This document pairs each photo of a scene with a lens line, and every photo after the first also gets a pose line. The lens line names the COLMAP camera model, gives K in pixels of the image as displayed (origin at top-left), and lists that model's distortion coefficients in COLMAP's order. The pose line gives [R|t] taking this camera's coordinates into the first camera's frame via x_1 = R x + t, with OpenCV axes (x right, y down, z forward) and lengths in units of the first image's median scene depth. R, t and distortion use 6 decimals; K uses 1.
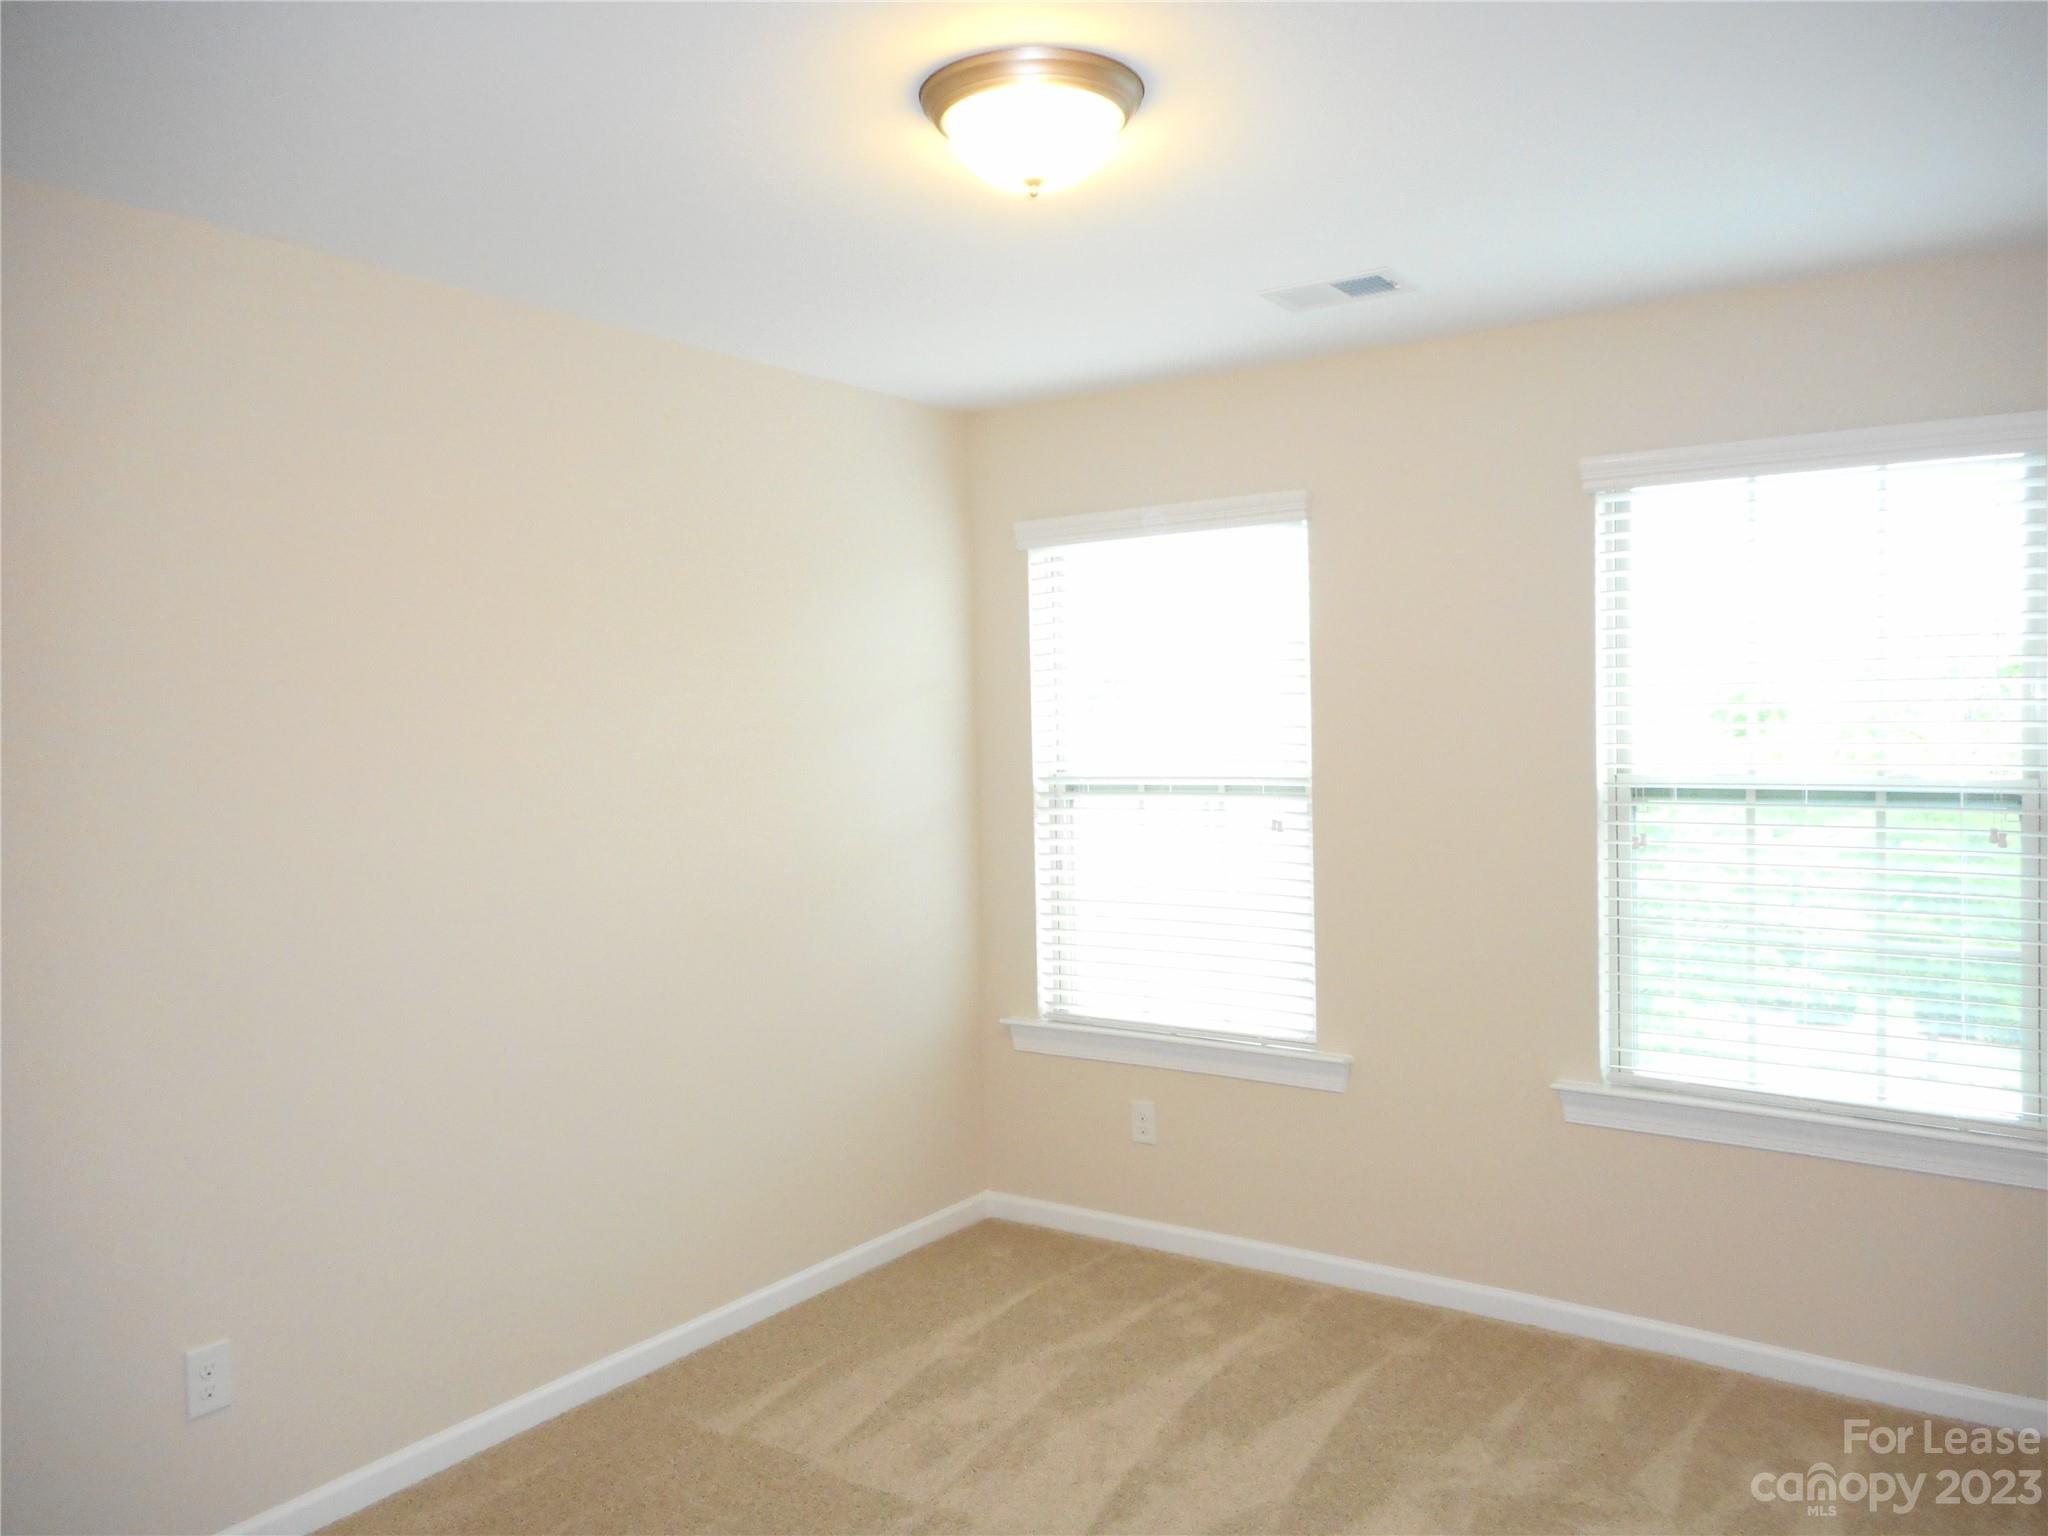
lens RADIAL K [[1572.8, 0, 1024.0], [0, 1572.8, 768.0], [0, 0, 1]] dist [0.027762, 0.006049]
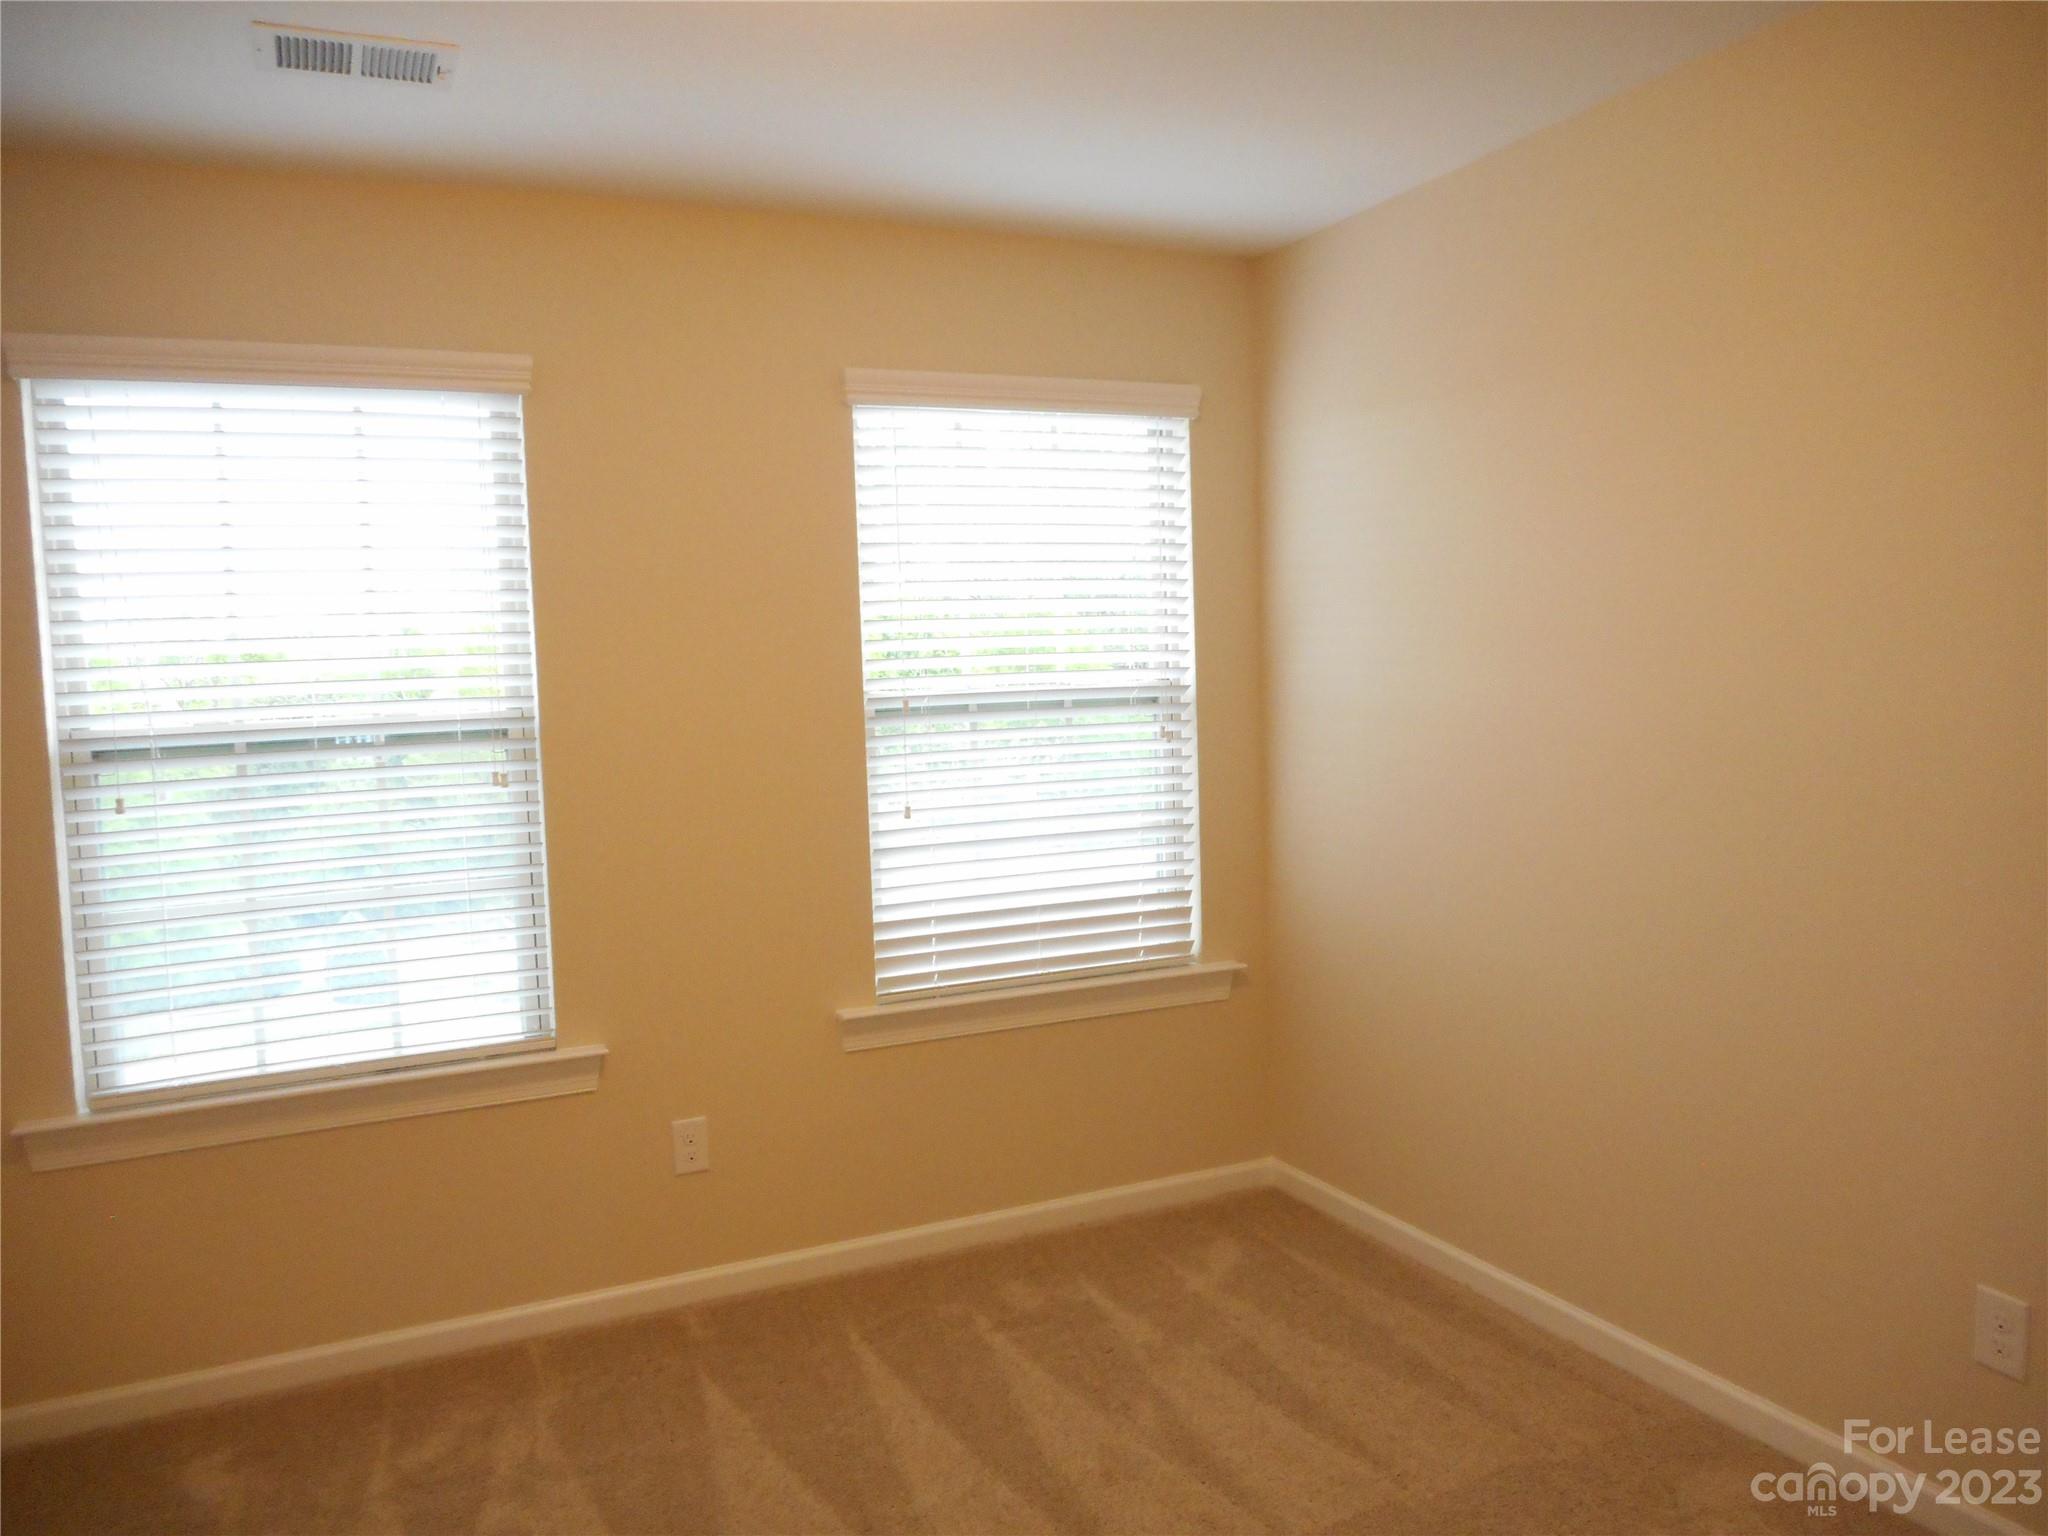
lens RADIAL K [[1762.2, 0, 1024.0], [0, 1762.2, 768.0], [0, 0, 1]] dist [0.054698, 0.004408]
pose [[0.485104, -0.068961, 0.871733, -0.469515], [0.049531, 0.997452, 0.051343, -0.001494], [-0.873053, 0.018271, 0.487283, 0.324026]]
